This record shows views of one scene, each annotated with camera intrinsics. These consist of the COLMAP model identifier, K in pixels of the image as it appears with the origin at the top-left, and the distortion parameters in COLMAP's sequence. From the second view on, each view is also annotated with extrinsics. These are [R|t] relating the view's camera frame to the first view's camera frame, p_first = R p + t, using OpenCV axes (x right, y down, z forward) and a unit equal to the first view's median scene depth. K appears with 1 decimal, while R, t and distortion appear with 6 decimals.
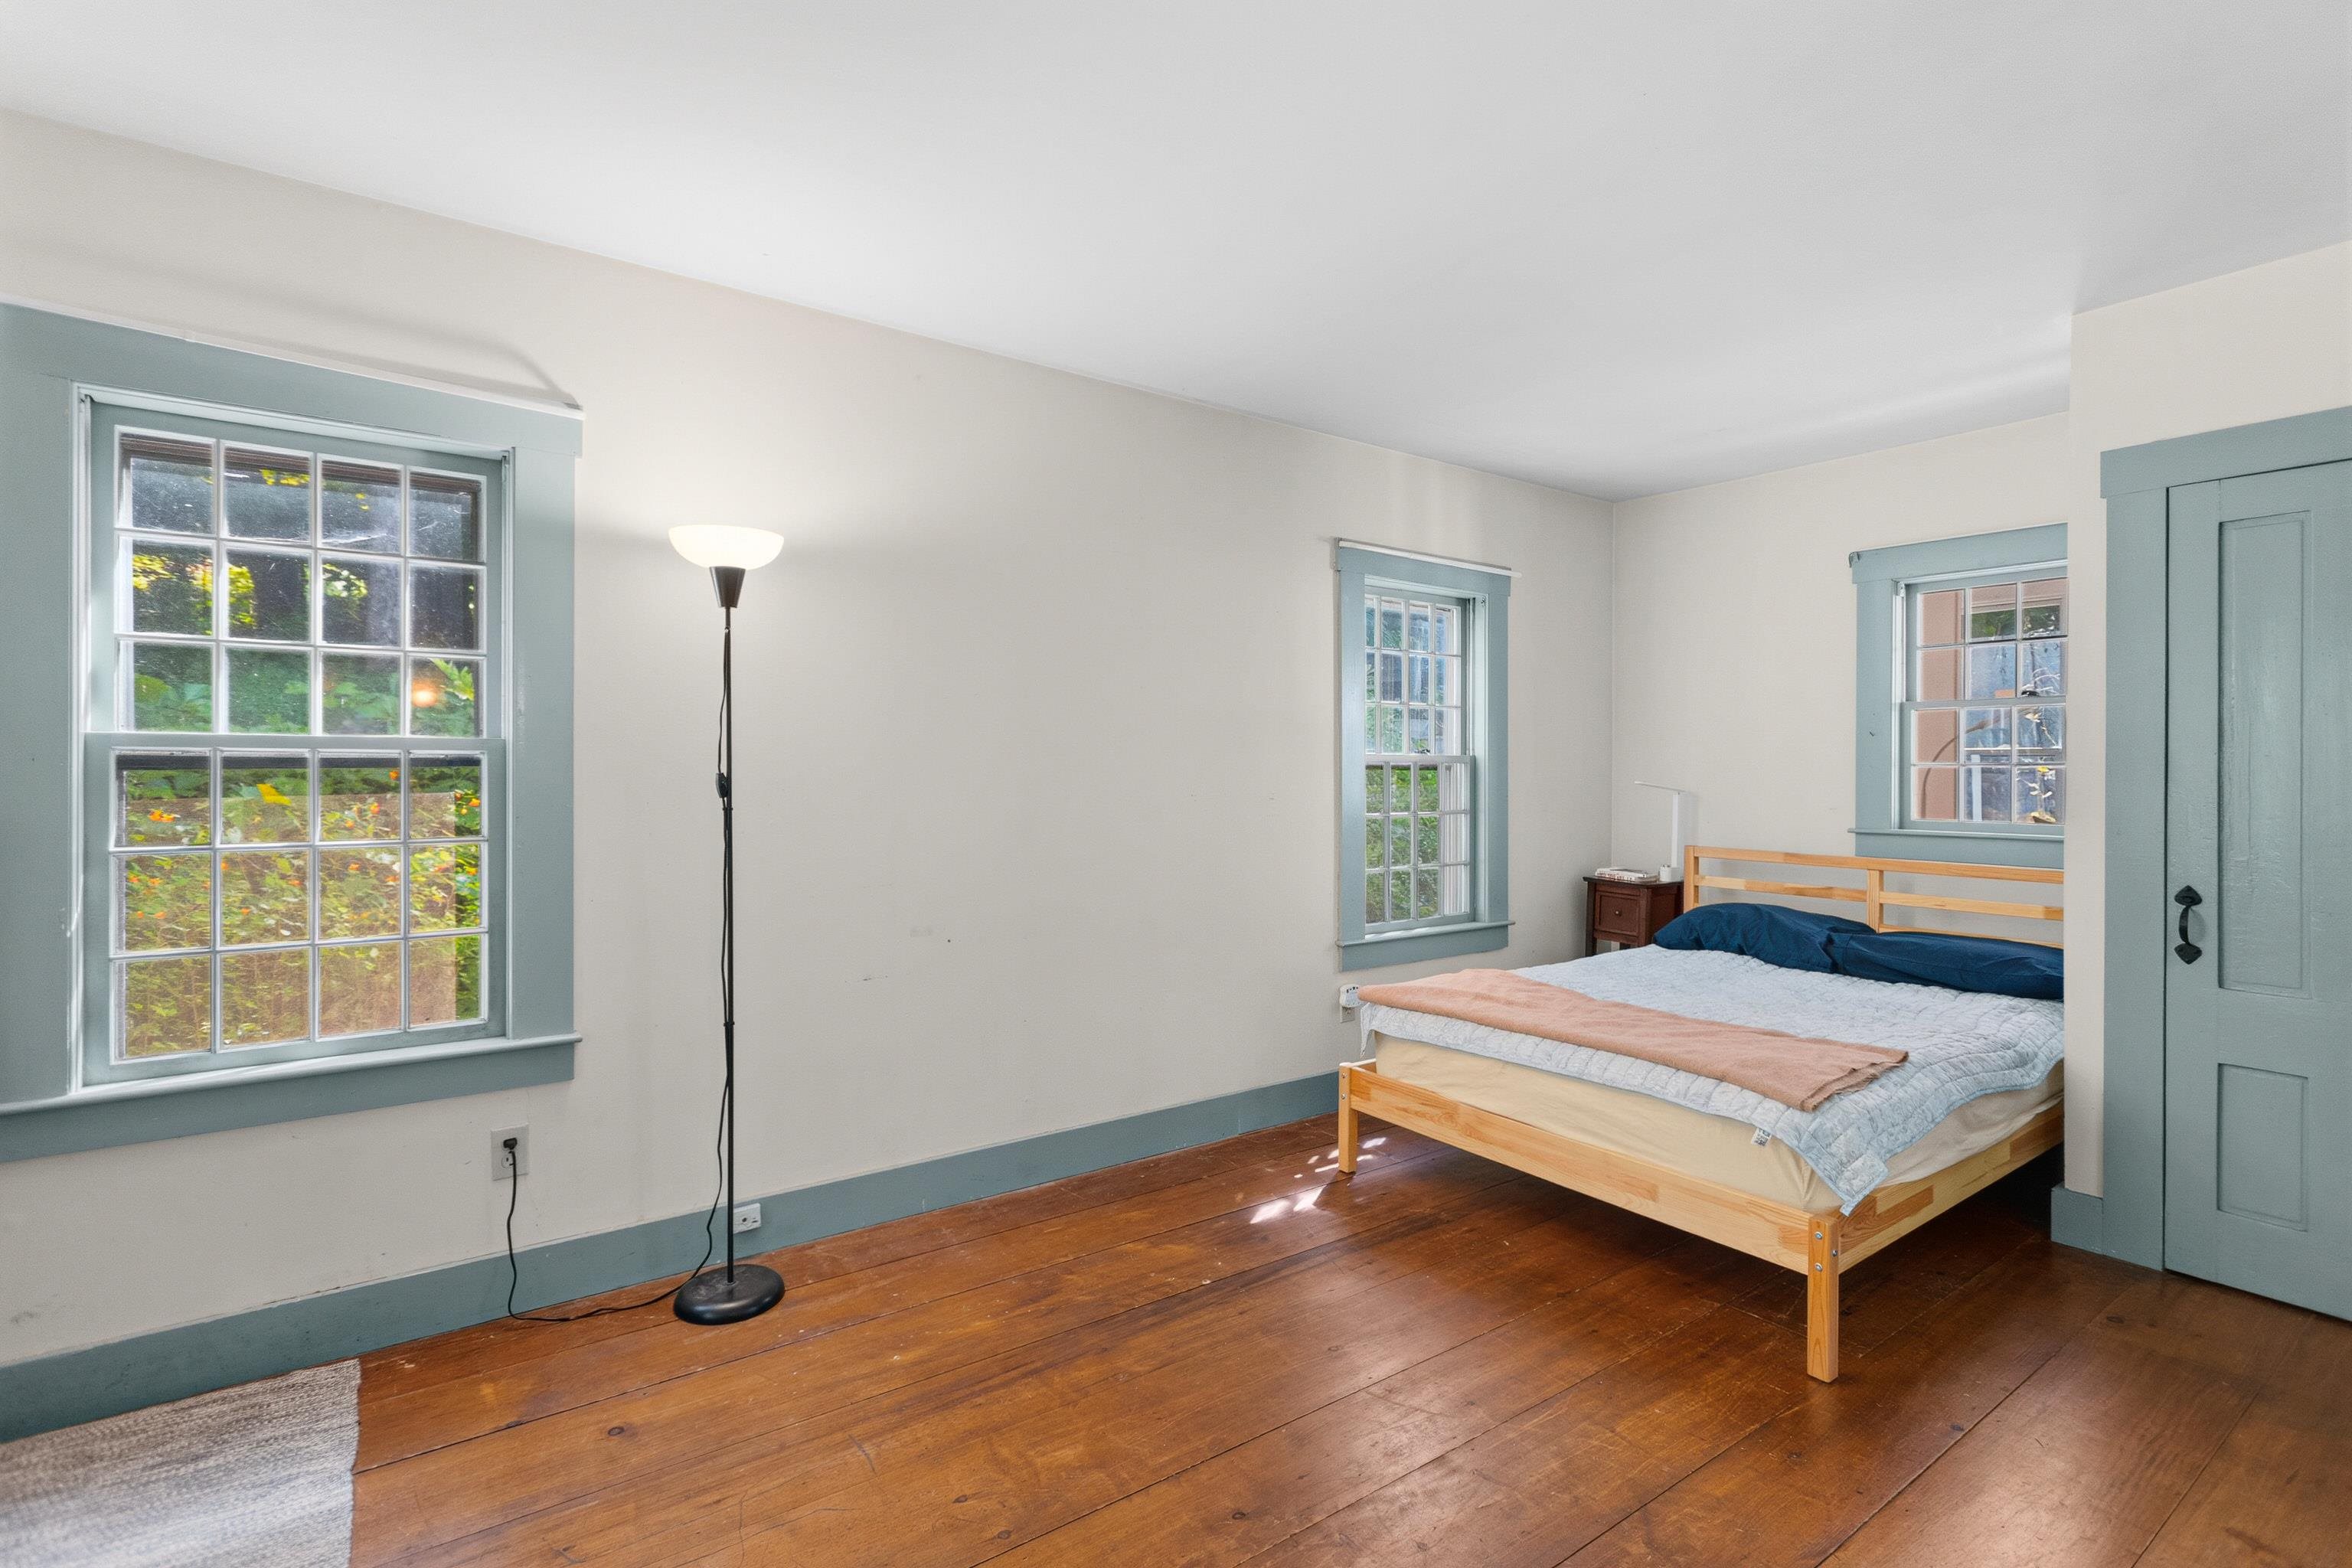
lens RADIAL K [[1108.2, 0, 1188.9], [0, 1108.2, 766.5], [0, 0, 1]] dist [-0.000874, 0.001143]
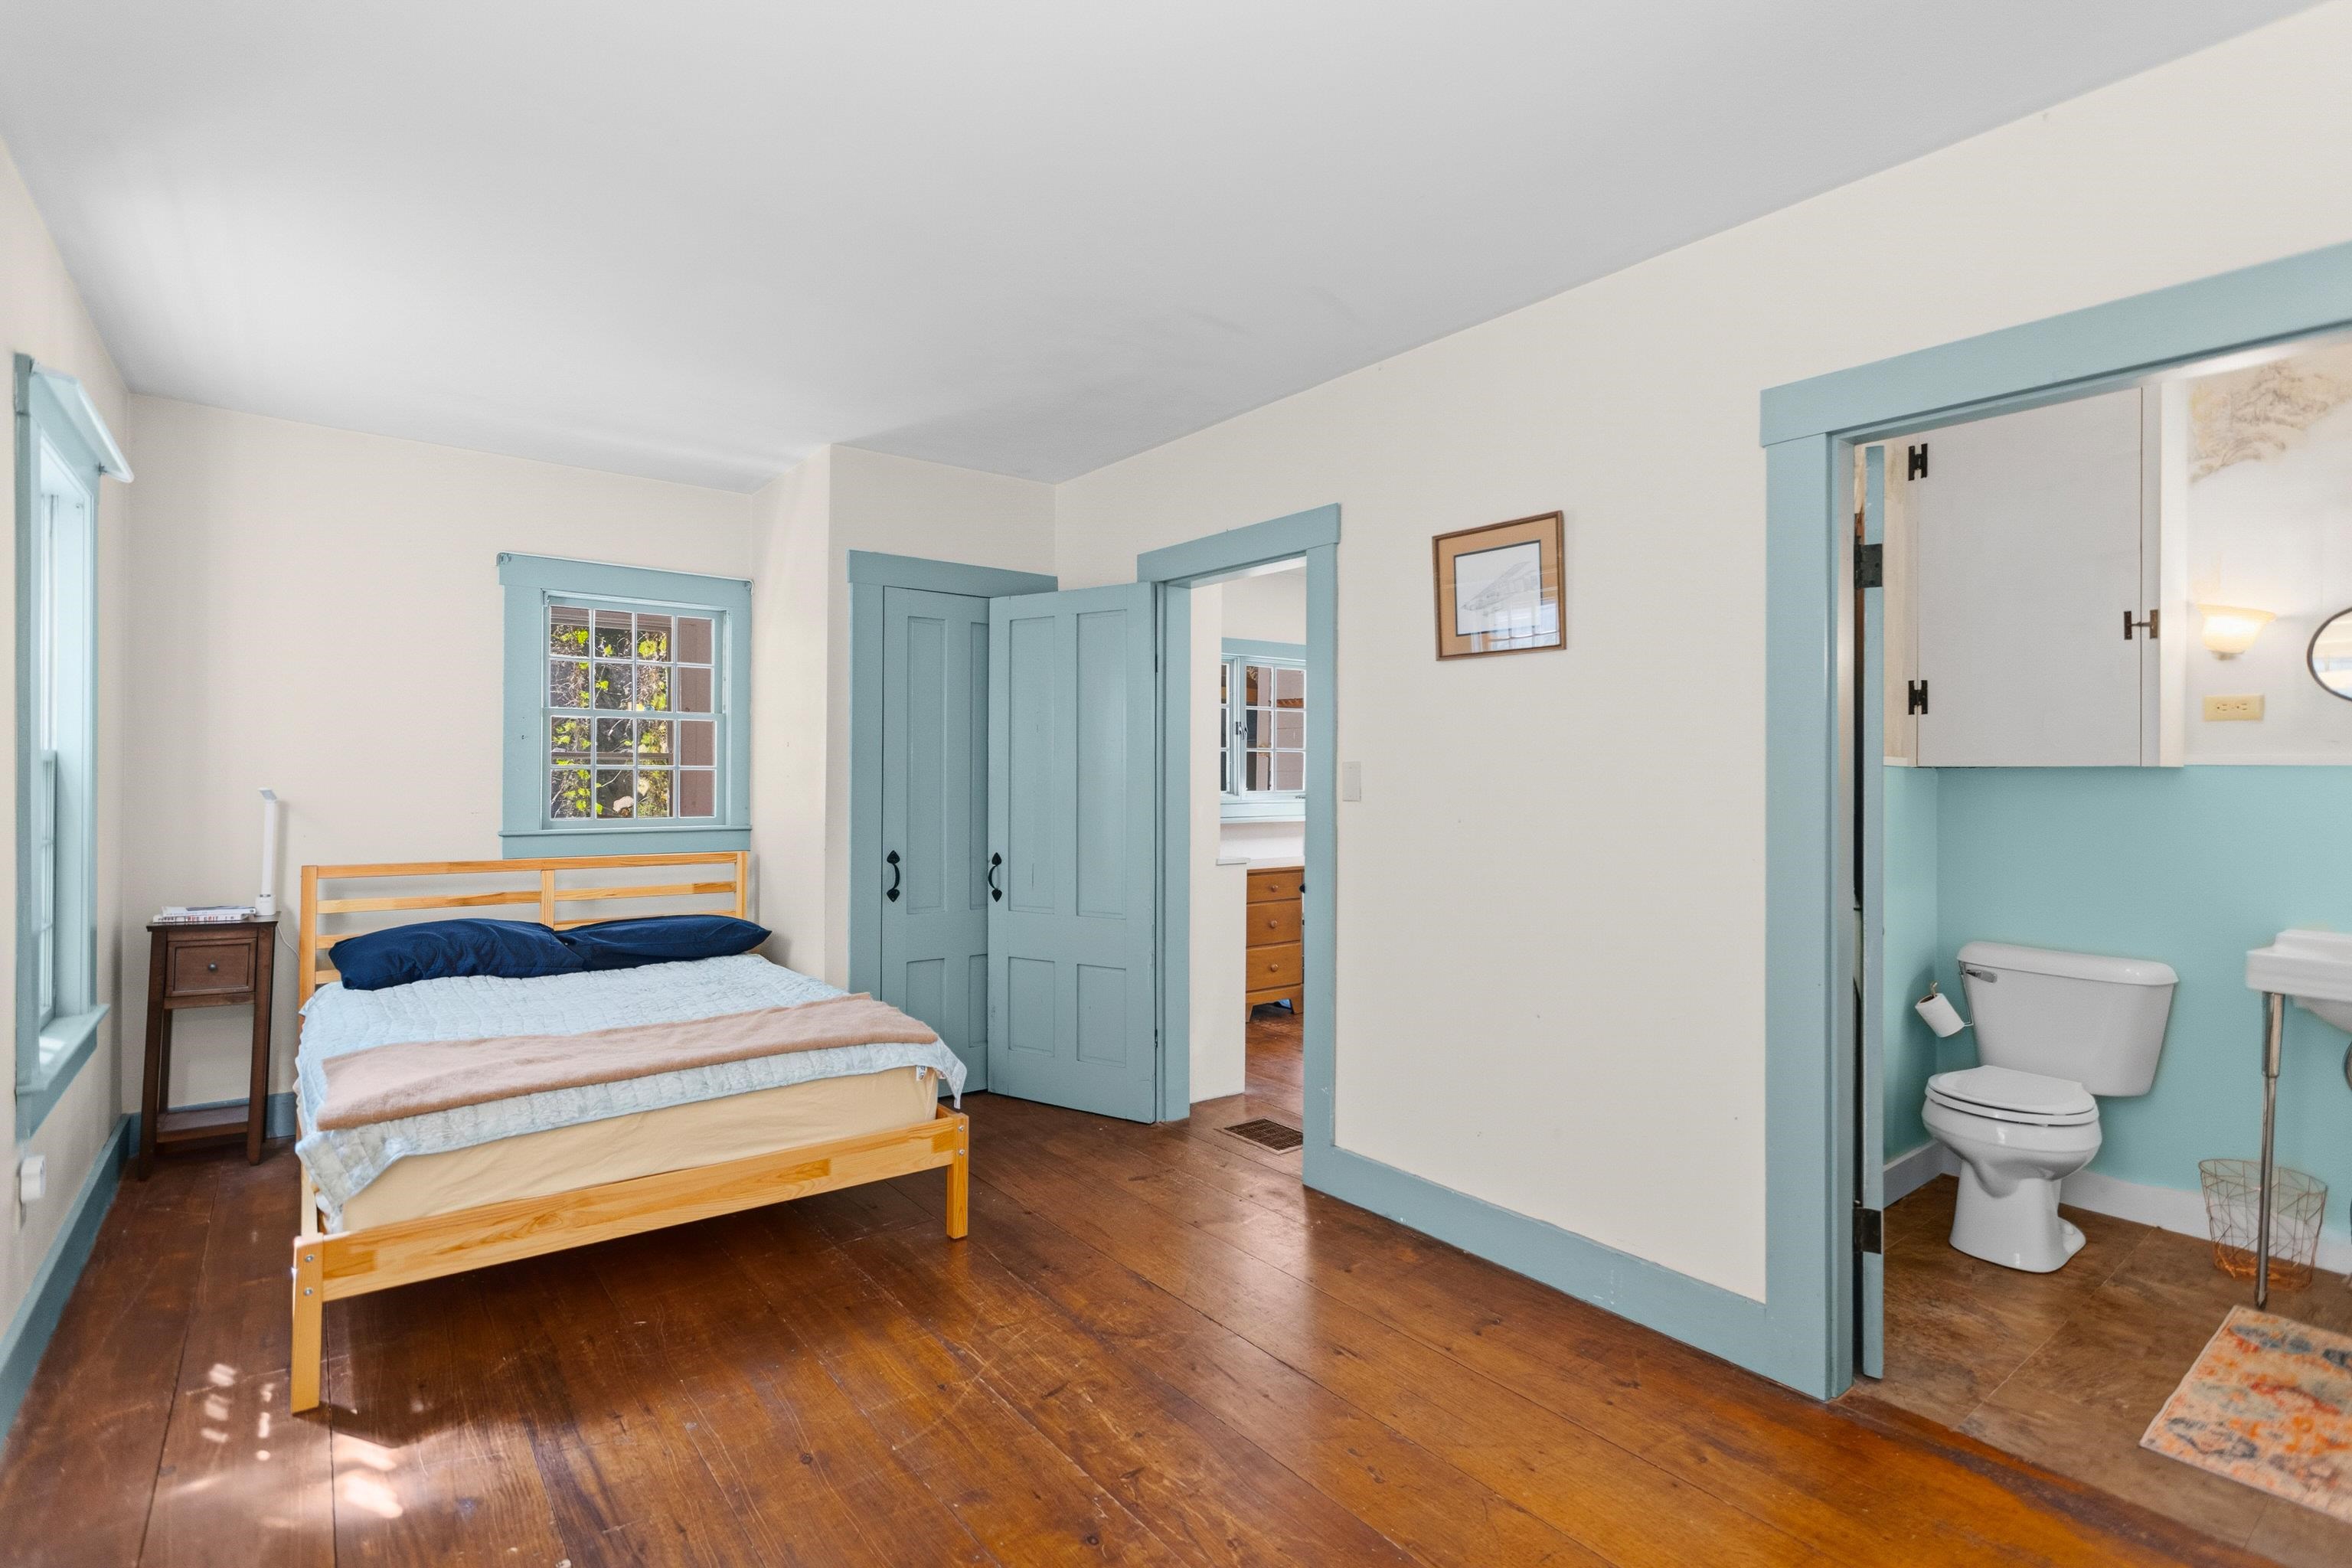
lens RADIAL K [[1130.1, 0, 1182.0], [0, 1130.1, 763.5], [0, 0, 1]] dist [0.000253, -0.000129]
pose [[-0.033904, 0.005013, 0.999413, -0.577630], [-0.008409, 0.999951, -0.005301, -0.005720], [-0.999390, -0.008583, -0.033860, 0.574548]]
